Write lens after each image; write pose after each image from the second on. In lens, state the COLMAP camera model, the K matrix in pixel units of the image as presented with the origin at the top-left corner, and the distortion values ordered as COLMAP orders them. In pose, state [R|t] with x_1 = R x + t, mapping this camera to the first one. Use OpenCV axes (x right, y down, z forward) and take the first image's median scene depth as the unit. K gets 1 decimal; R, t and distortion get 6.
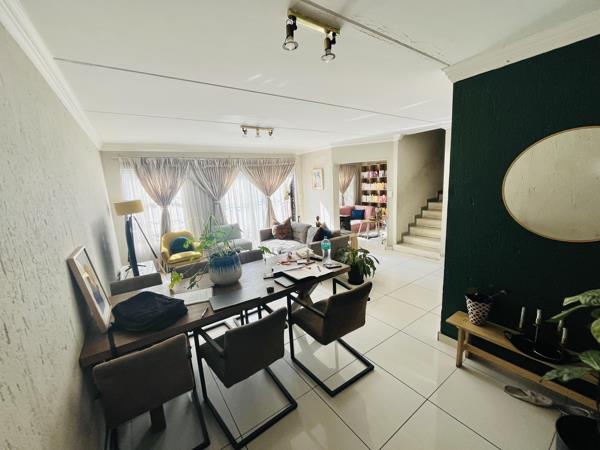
lens RADIAL K [[241.6, 0, 298.4], [0, 241.6, 224.7], [0, 0, 1]] dist [0.001515, 0.000009]
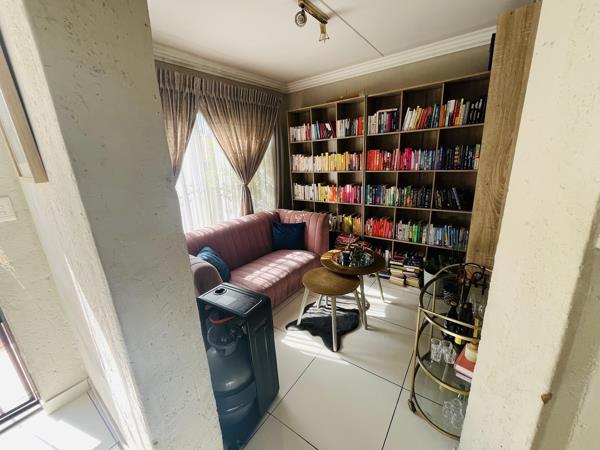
lens RADIAL K [[241.6, 0, 299.1], [0, 241.6, 224.0], [0, 0, 1]] dist [0.001515, 0.000009]
pose [[0.943067, -0.085620, 0.321393, 0.136554], [0.057989, 0.993825, 0.094598, -0.097238], [-0.327508, -0.070574, 0.942209, 0.621961]]
